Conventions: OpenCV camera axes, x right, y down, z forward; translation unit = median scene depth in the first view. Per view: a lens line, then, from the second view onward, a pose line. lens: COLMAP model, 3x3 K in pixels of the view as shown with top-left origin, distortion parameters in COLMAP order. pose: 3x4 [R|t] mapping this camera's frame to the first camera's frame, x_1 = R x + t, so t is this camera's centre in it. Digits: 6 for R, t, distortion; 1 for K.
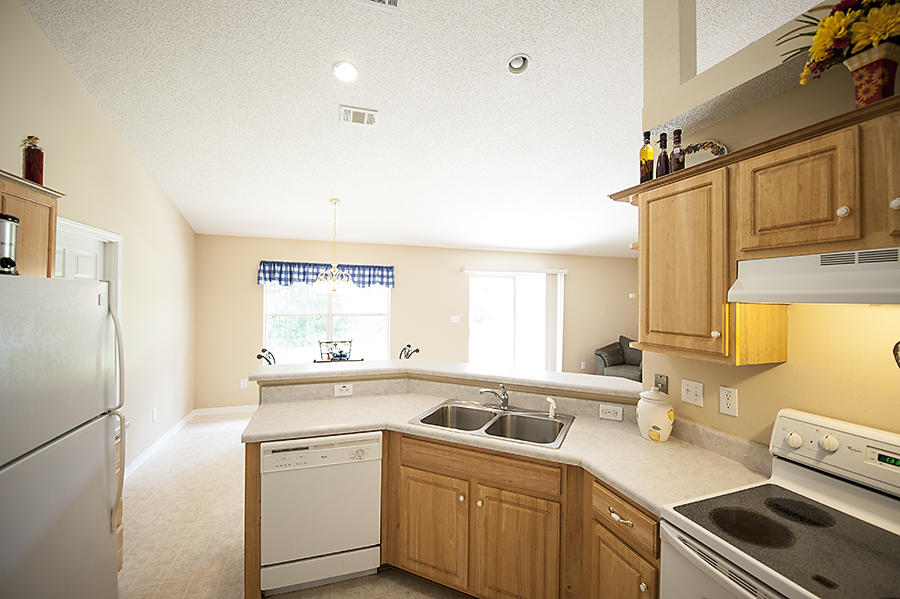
lens RADIAL K [[371.5, 0, 450.2], [0, 371.5, 298.1], [0, 0, 1]] dist [-0.022732, -0.000481]
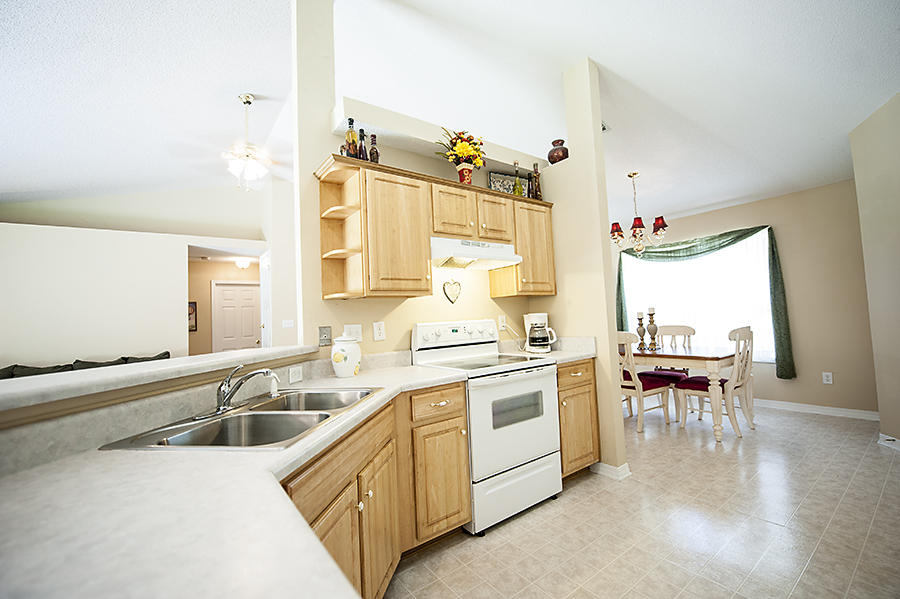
lens RADIAL K [[371.5, 0, 453.1], [0, 371.5, 285.7], [0, 0, 1]] dist [-0.022732, -0.000481]
pose [[-0.300779, 0.067216, 0.951322, -0.231256], [0.032609, 0.997655, -0.060180, 0.061006], [-0.953136, 0.012920, -0.302266, 0.354599]]
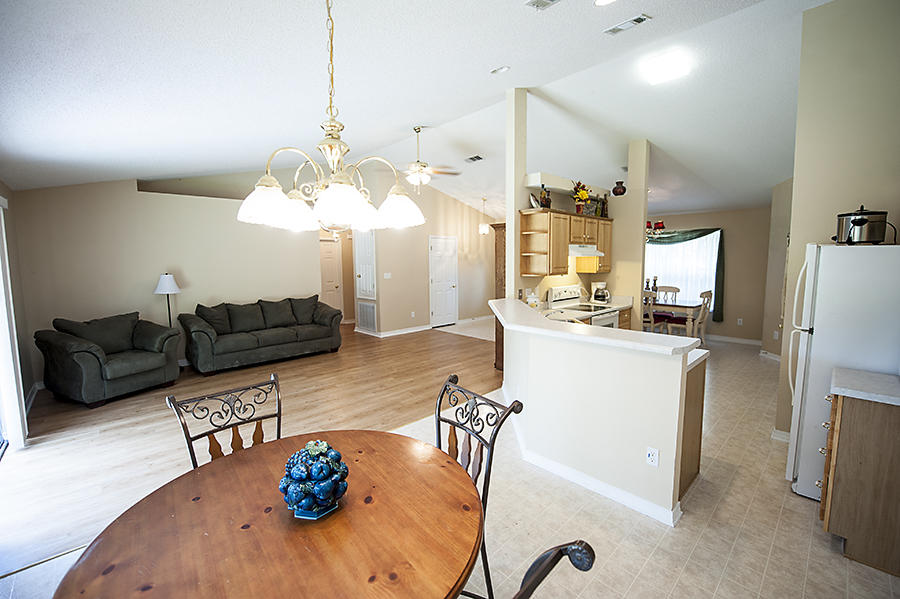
lens RADIAL K [[371.5, 0, 454.0], [0, 371.5, 296.7], [0, 0, 1]] dist [-0.022732, -0.000481]
pose [[-0.416693, -0.097801, 0.903771, -0.478519], [0.003308, 0.994026, 0.109093, 0.002005], [-0.909041, 0.048448, -0.413881, 0.840233]]
